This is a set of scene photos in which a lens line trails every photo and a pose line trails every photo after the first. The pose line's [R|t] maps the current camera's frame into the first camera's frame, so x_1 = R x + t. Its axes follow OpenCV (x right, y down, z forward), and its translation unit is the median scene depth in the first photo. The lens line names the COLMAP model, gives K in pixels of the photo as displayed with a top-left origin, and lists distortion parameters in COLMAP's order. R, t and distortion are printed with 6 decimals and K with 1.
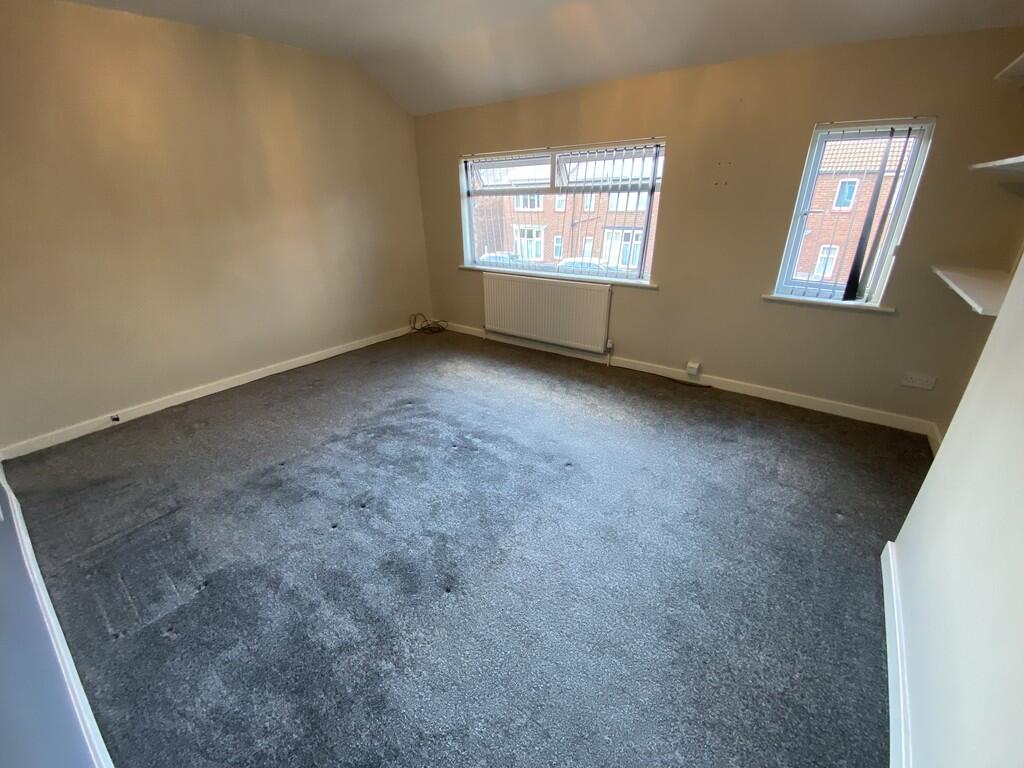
lens RADIAL K [[420.1, 0, 506.1], [0, 420.1, 385.9], [0, 0, 1]] dist [-0.000245, -0.000177]
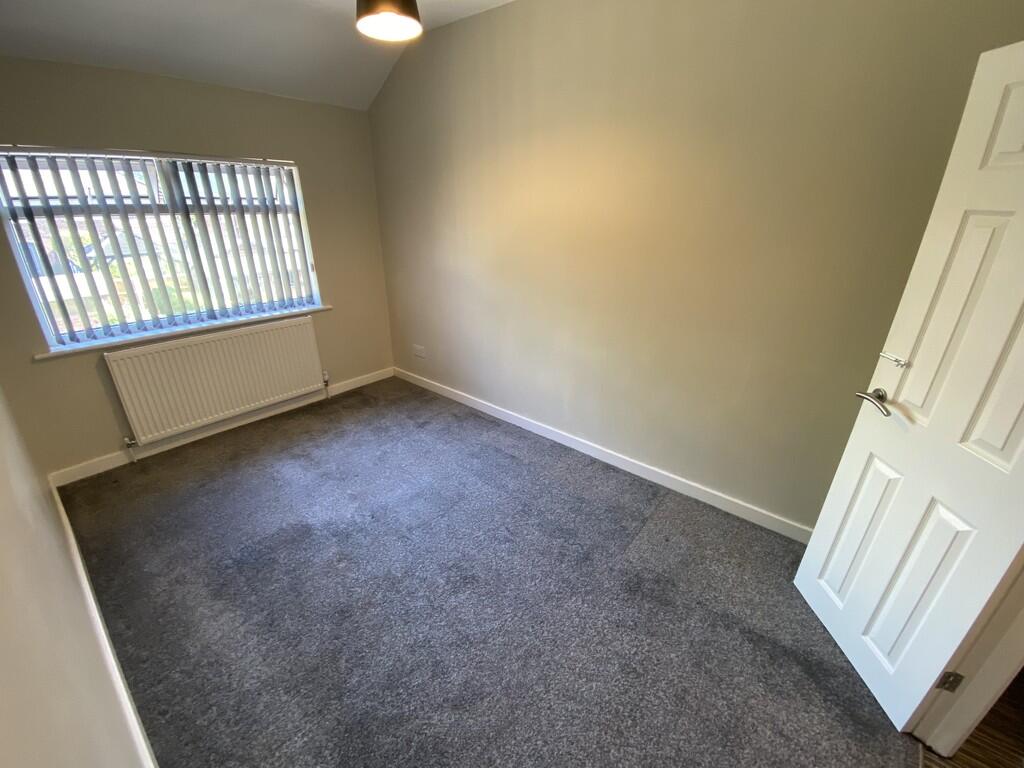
lens RADIAL K [[420.1, 0, 506.1], [0, 420.1, 385.9], [0, 0, 1]] dist [-0.000245, -0.000177]
pose [[0.078910, -0.362259, 0.928731, -0.578437], [0.413704, 0.859524, 0.300113, -0.191735], [-0.906985, 0.360538, 0.217693, 0.448581]]
